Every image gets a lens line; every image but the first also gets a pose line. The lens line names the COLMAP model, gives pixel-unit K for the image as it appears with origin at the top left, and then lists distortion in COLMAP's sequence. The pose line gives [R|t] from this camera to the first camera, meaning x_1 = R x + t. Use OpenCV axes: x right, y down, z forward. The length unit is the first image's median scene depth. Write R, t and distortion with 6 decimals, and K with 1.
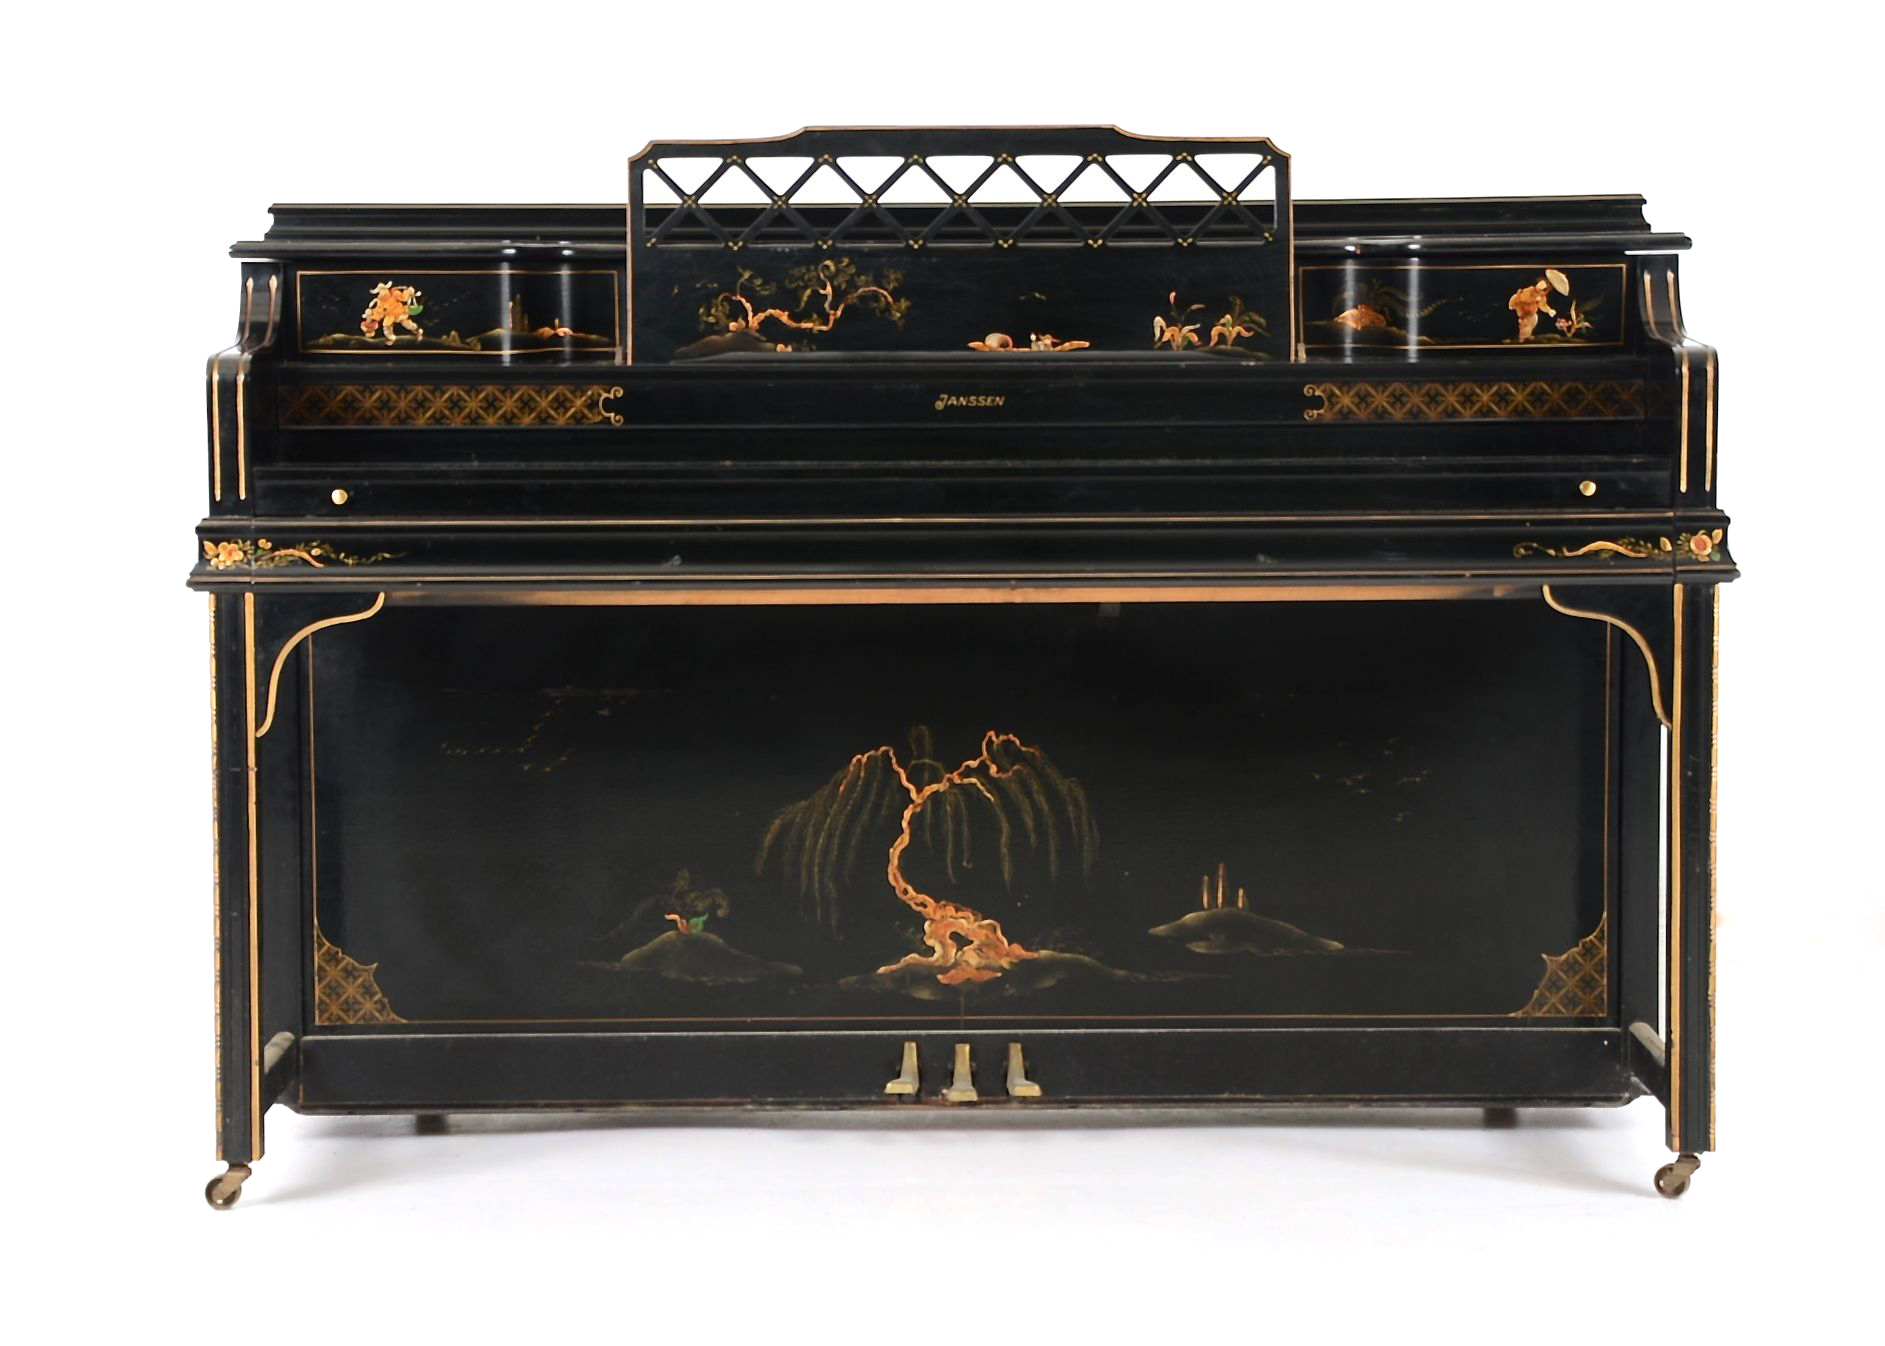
lens RADIAL K [[4249.1, 0, 950.1], [0, 4249.1, 664.4], [0, 0, 1]] dist [0.254558, 0.000000]
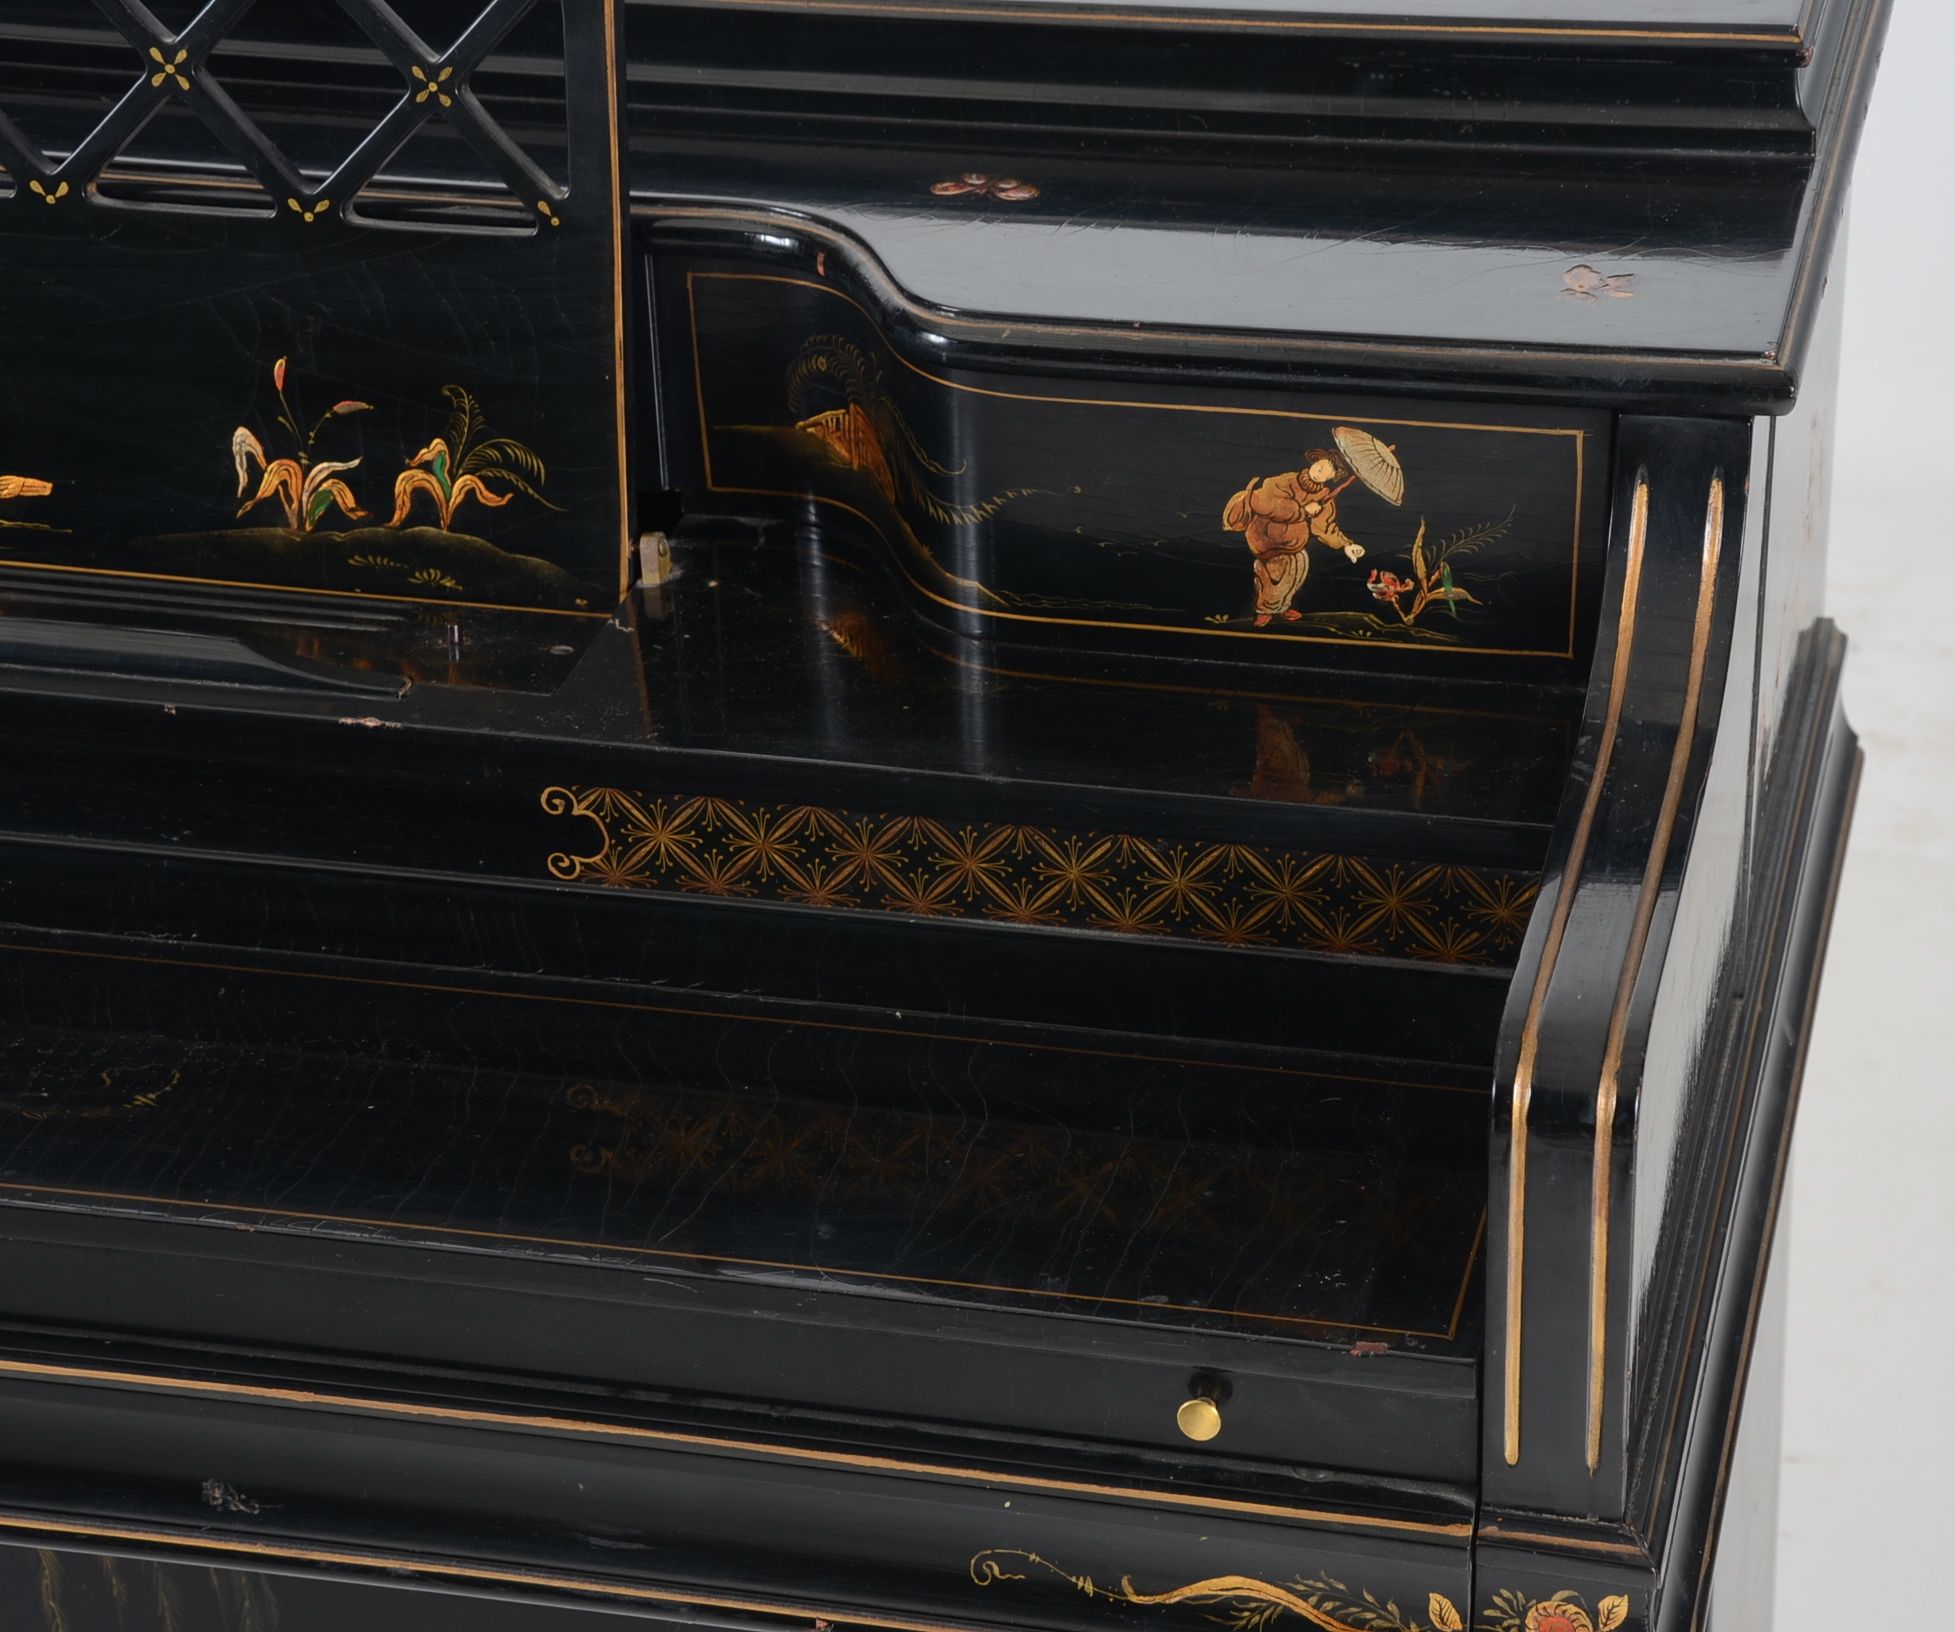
lens RADIAL K [[4625.3, 0, 1015.4], [0, 4625.3, 841.6], [0, 0, 1]] dist [0.343083, 0.000000]
pose [[0.969636, 0.094684, -0.225481, 0.194995], [0.003405, 0.916692, 0.399581, -0.199424], [0.244530, -0.388216, 0.888535, 0.672886]]
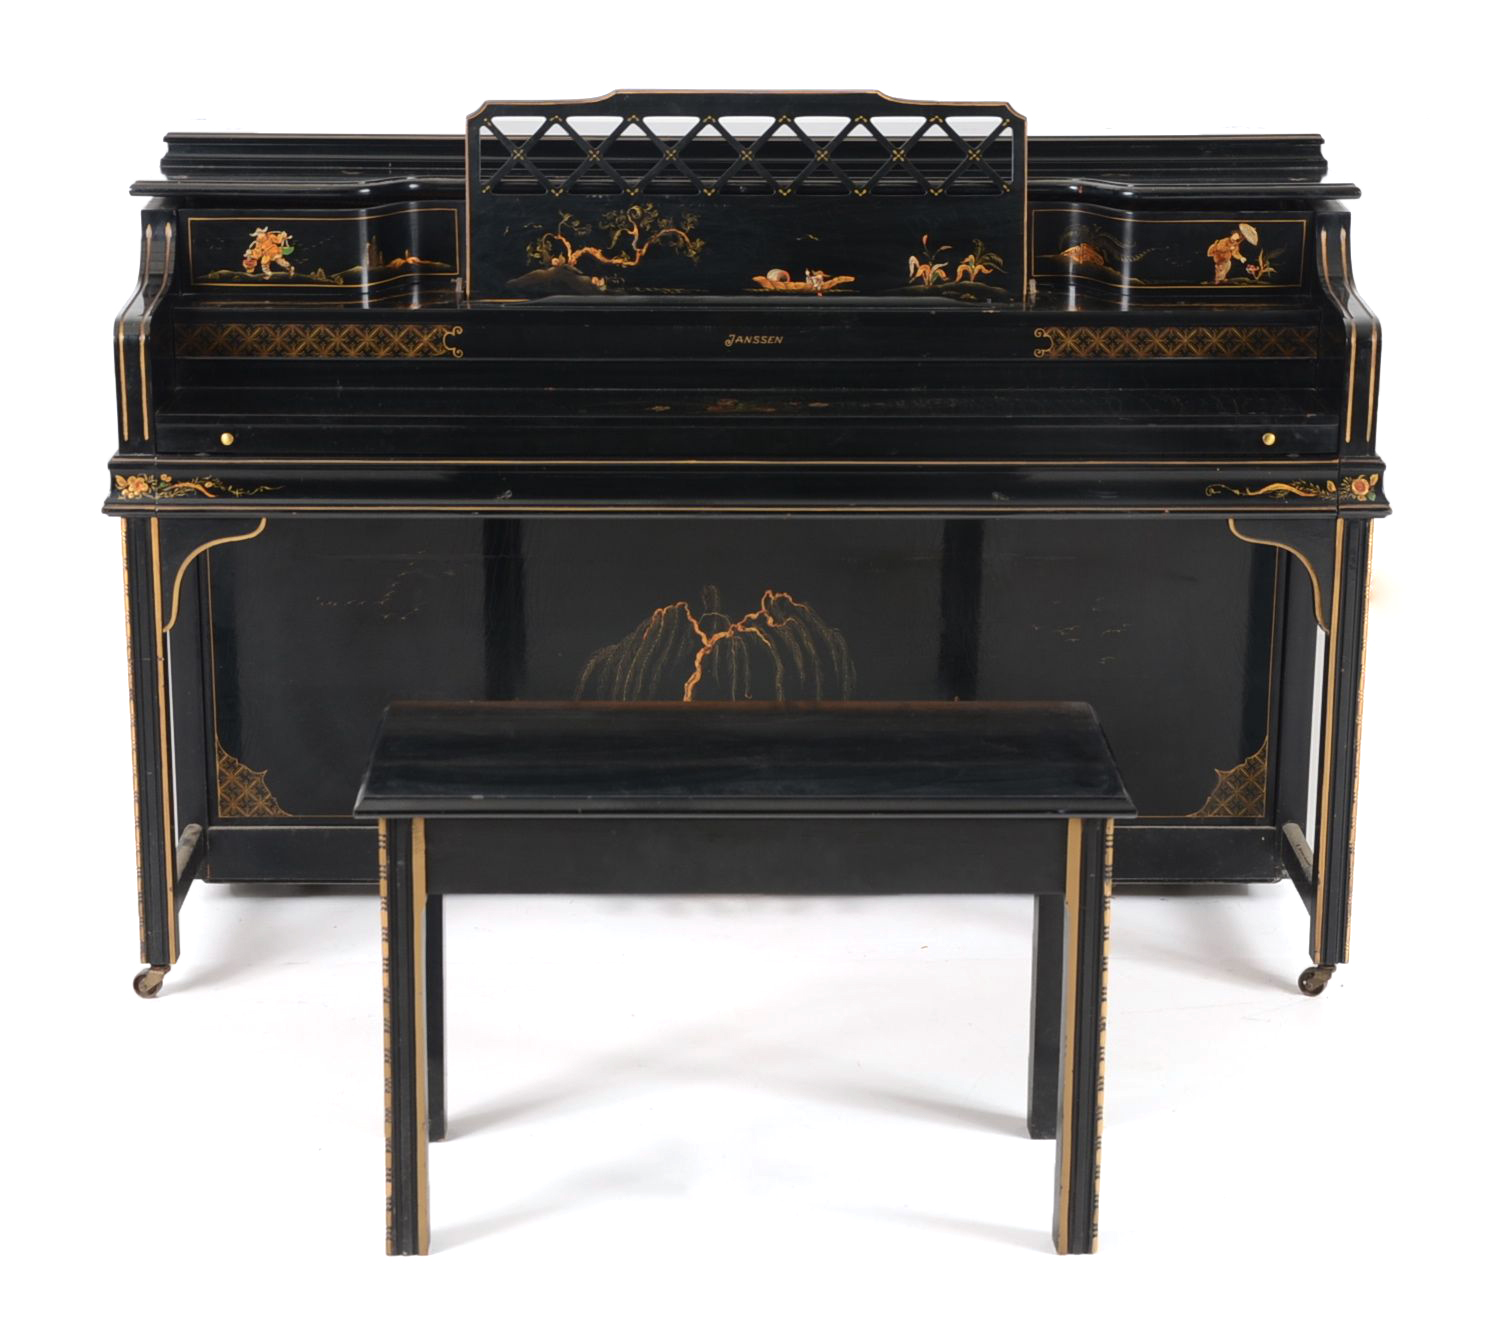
lens RADIAL K [[3339.3, 0, 741.9], [0, 3339.3, 654.5], [0, 0, 1]] dist [0.109426, 0.000000]
pose [[0.999961, 0.007192, 0.005172, -0.002839], [-0.008050, 0.981440, 0.191598, -0.151003], [-0.003698, -0.191632, 0.981460, 0.062643]]
